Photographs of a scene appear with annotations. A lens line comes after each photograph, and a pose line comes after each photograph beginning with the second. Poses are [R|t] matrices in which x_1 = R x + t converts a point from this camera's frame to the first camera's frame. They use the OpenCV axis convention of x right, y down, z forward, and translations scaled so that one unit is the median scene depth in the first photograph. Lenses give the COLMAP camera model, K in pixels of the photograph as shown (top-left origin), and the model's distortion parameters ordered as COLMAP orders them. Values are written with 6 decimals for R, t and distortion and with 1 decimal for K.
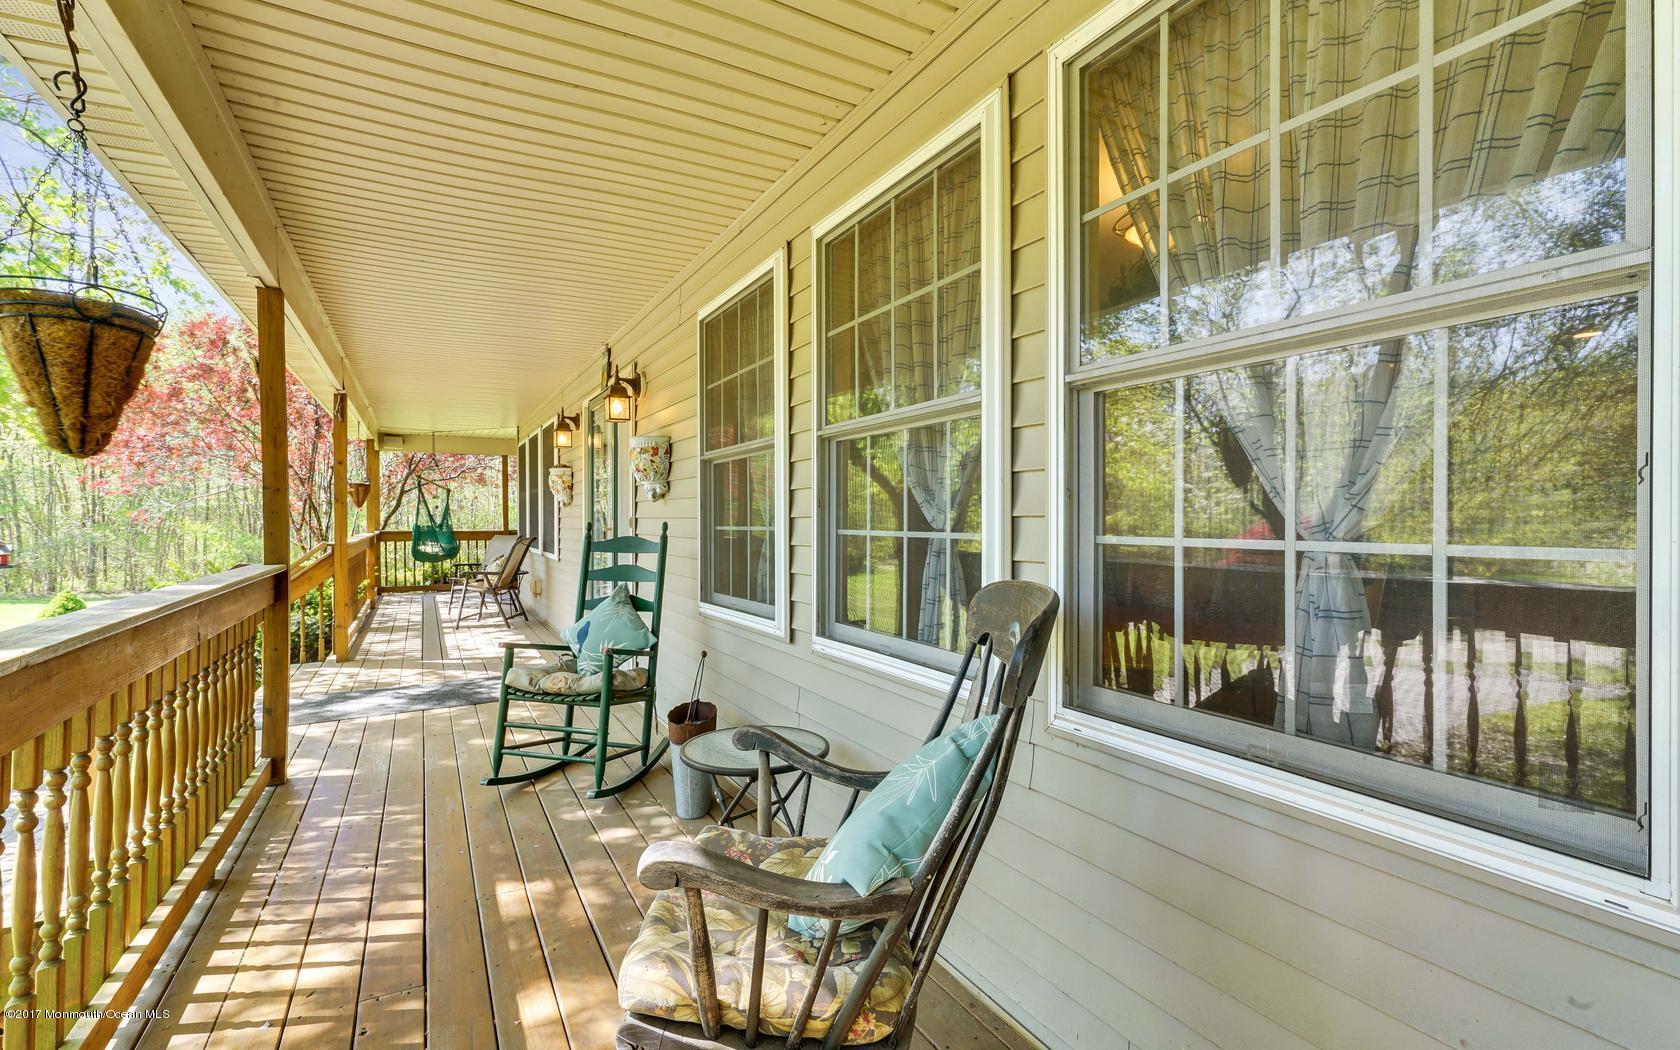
lens RADIAL K [[748.9, 0, 843.2], [0, 748.9, 522.9], [0, 0, 1]] dist [-0.000612, 0.000278]
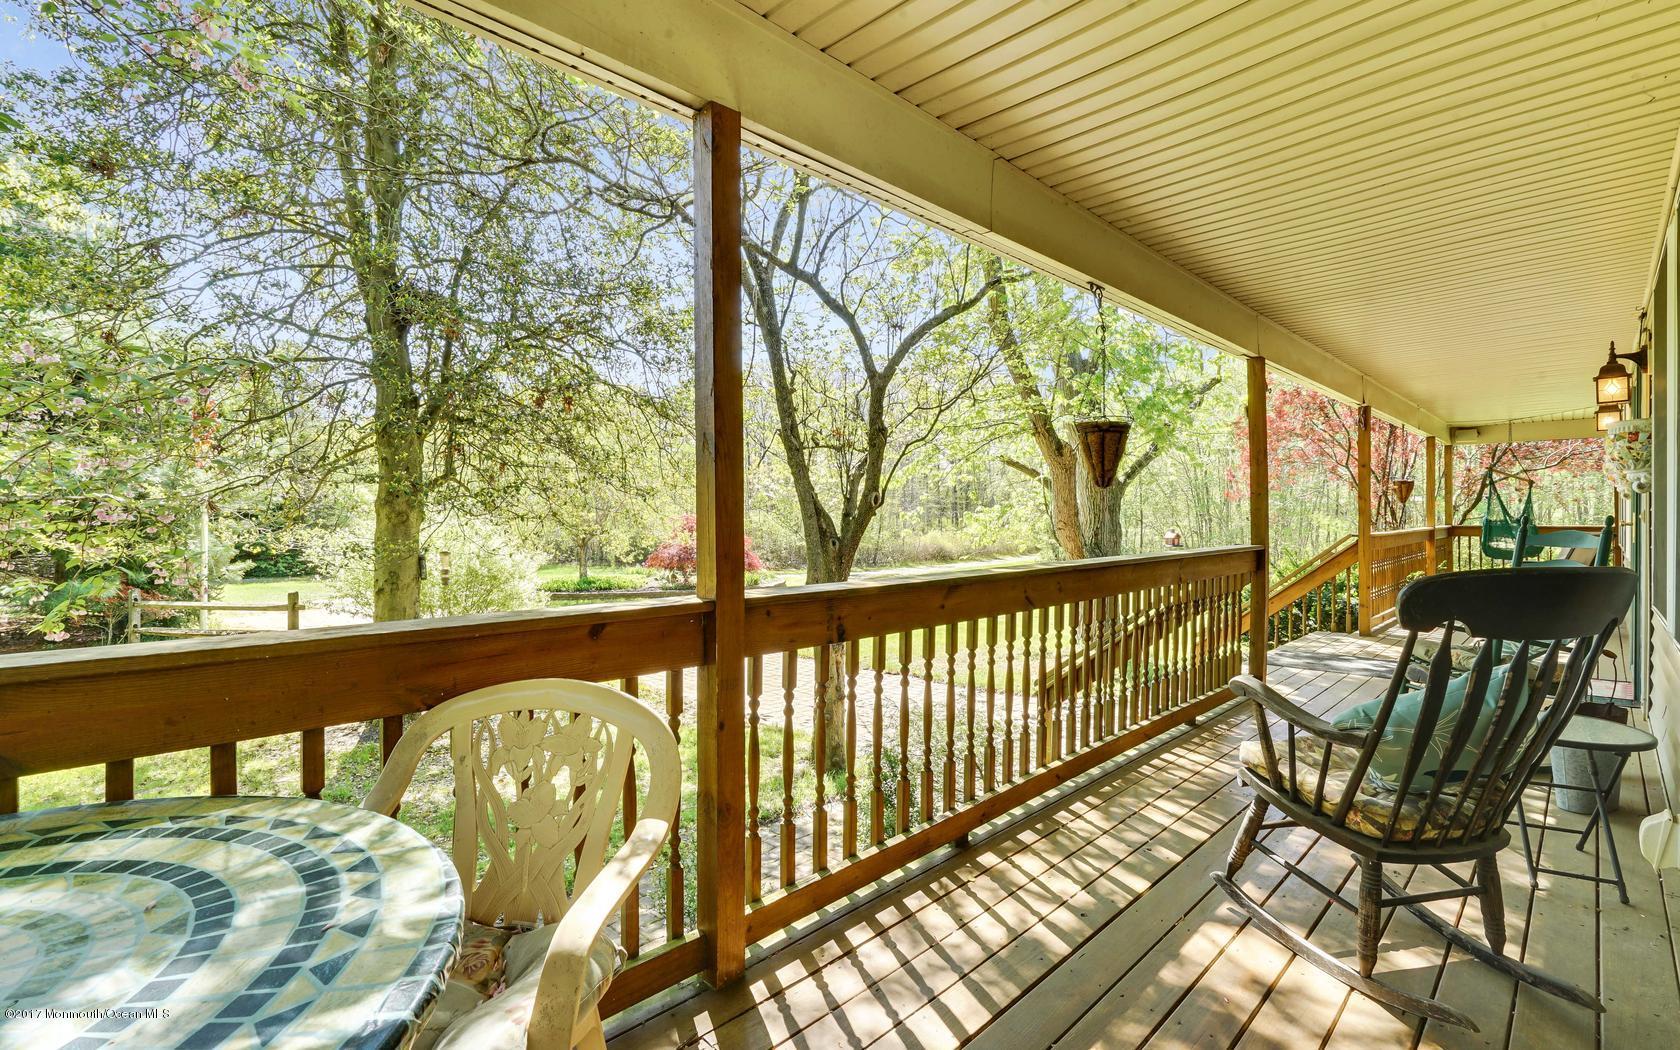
lens RADIAL K [[748.9, 0, 843.2], [0, 748.9, 522.9], [0, 0, 1]] dist [-0.000612, 0.000278]
pose [[0.267590, 0.007362, -0.963505, 0.441075], [-0.001201, 0.999973, 0.007307, 0.002424], [0.963532, -0.000798, 0.267591, -0.179329]]
